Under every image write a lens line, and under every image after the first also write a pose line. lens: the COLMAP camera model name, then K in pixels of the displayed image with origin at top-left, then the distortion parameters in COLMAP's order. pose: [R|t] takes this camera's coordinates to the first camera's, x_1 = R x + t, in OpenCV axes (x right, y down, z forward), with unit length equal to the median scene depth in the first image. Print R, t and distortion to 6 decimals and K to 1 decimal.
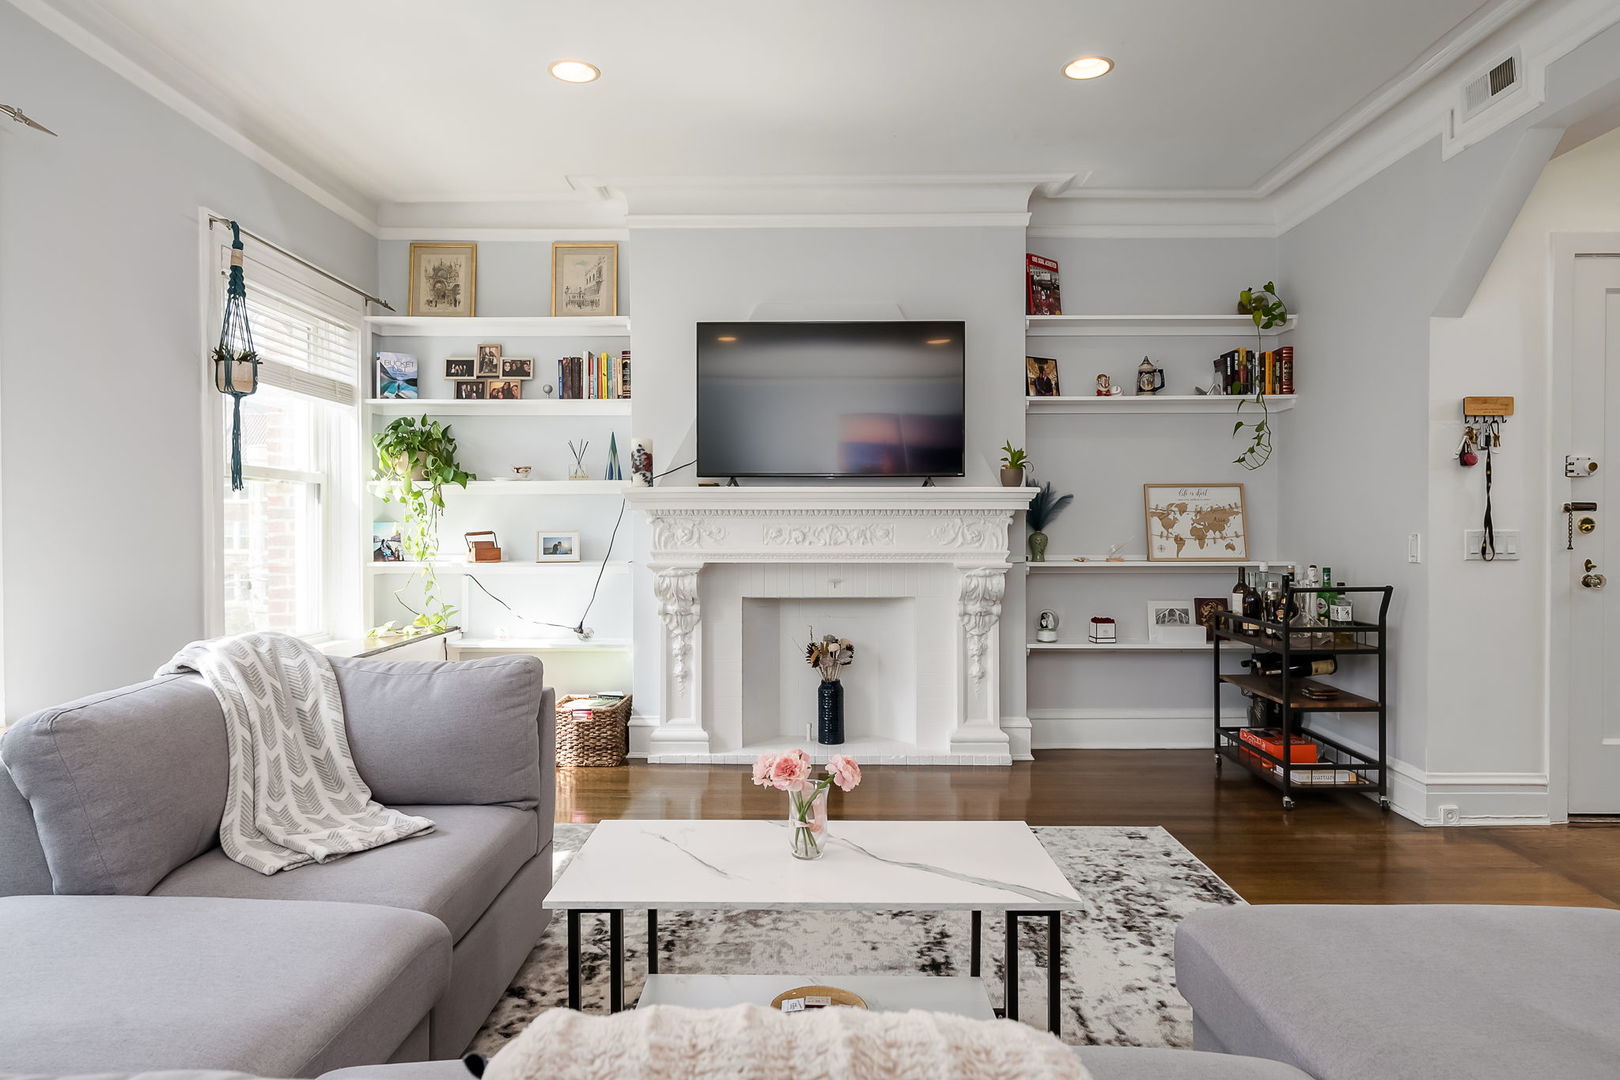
lens RADIAL K [[1004.7, 0, 821.3], [0, 1004.7, 533.7], [0, 0, 1]] dist [0.009193, -0.002930]
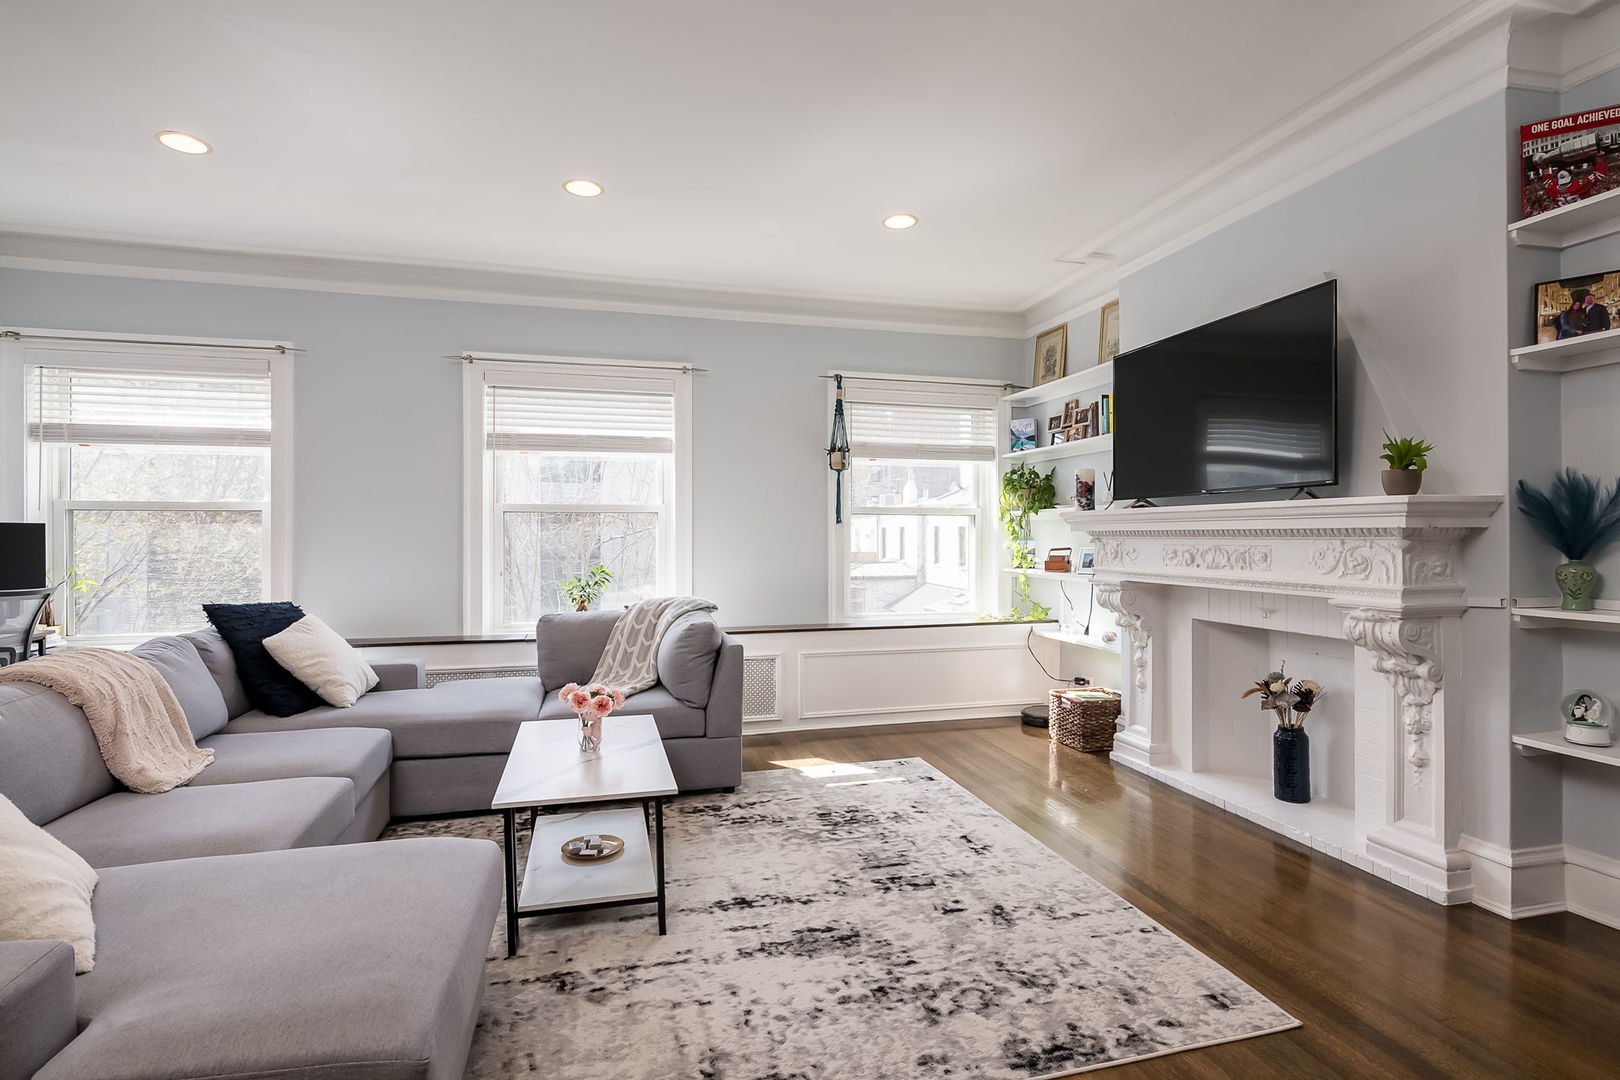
lens RADIAL K [[803.5, 0, 806.4], [0, 803.5, 533.2], [0, 0, 1]] dist [-0.002783, -0.001733]
pose [[0.251016, -0.003252, -0.967977, 0.592789], [-0.006317, 0.999968, -0.004998, -0.014035], [0.967962, 0.007369, 0.250988, 0.441382]]
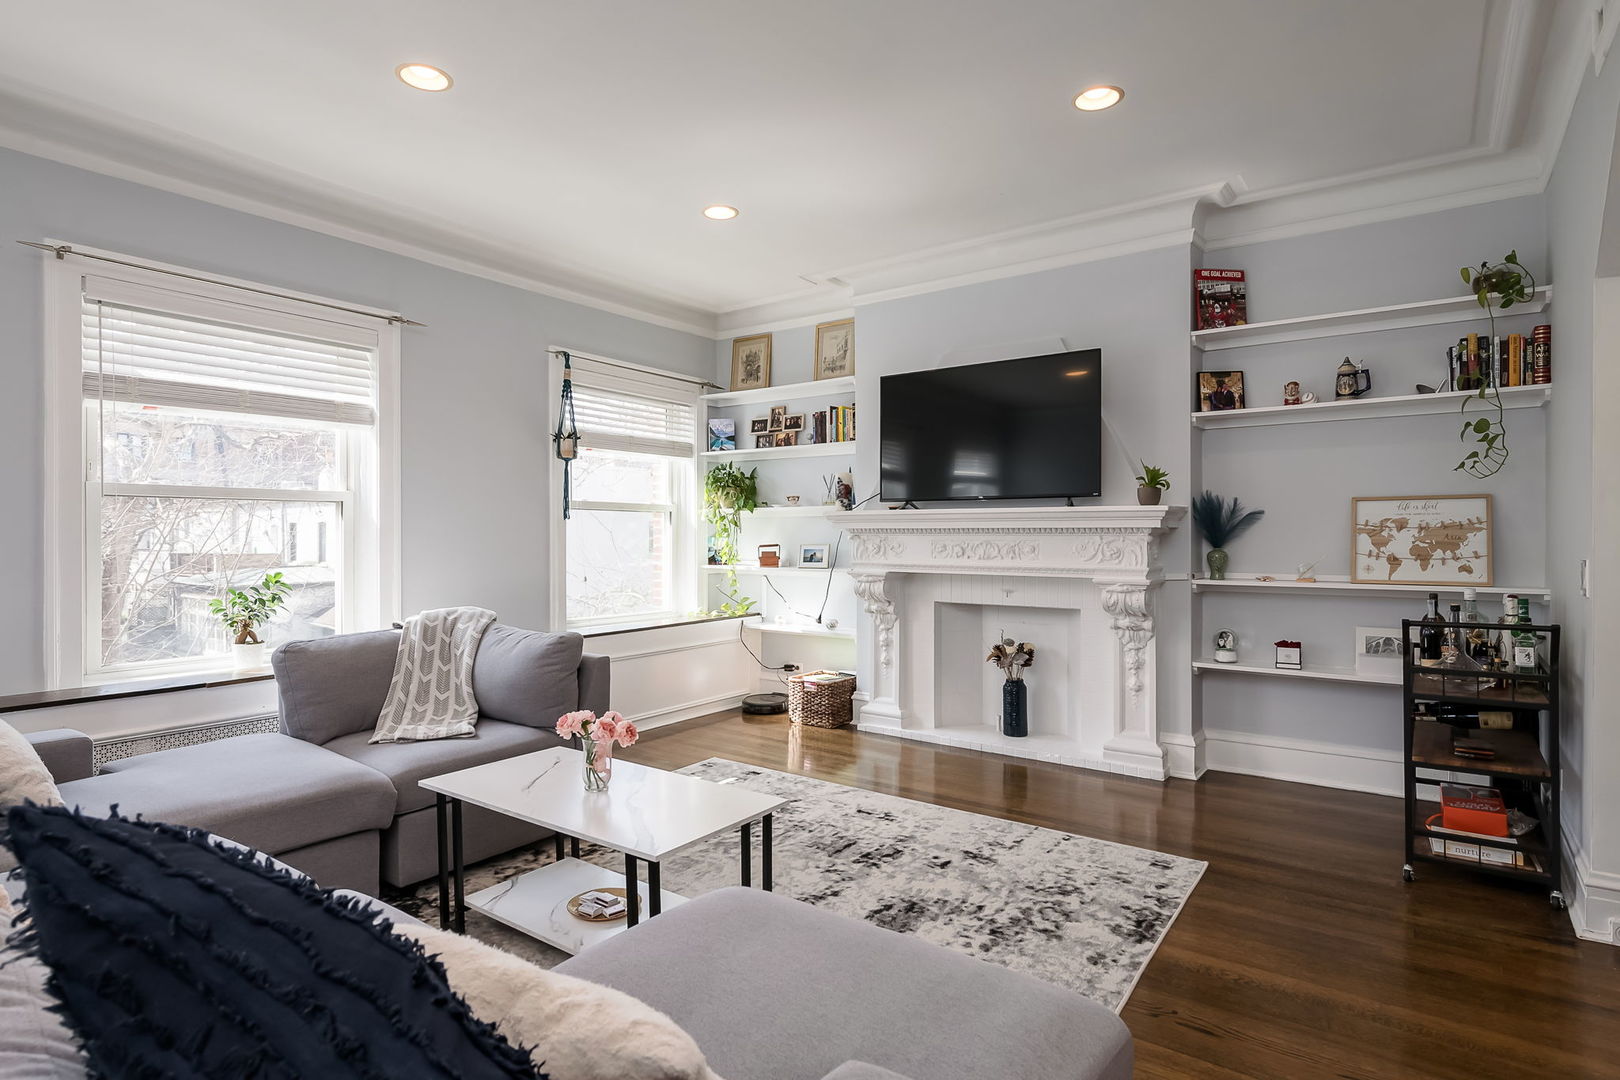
lens RADIAL K [[854.1, 0, 809.6], [0, 854.1, 533.0], [0, 0, 1]] dist [0.002759, -0.002244]
pose [[0.810618, -0.000037, -0.585575, 0.396850], [-0.004651, 0.999968, -0.006502, -0.010702], [0.585556, 0.007994, 0.810592, 0.095612]]
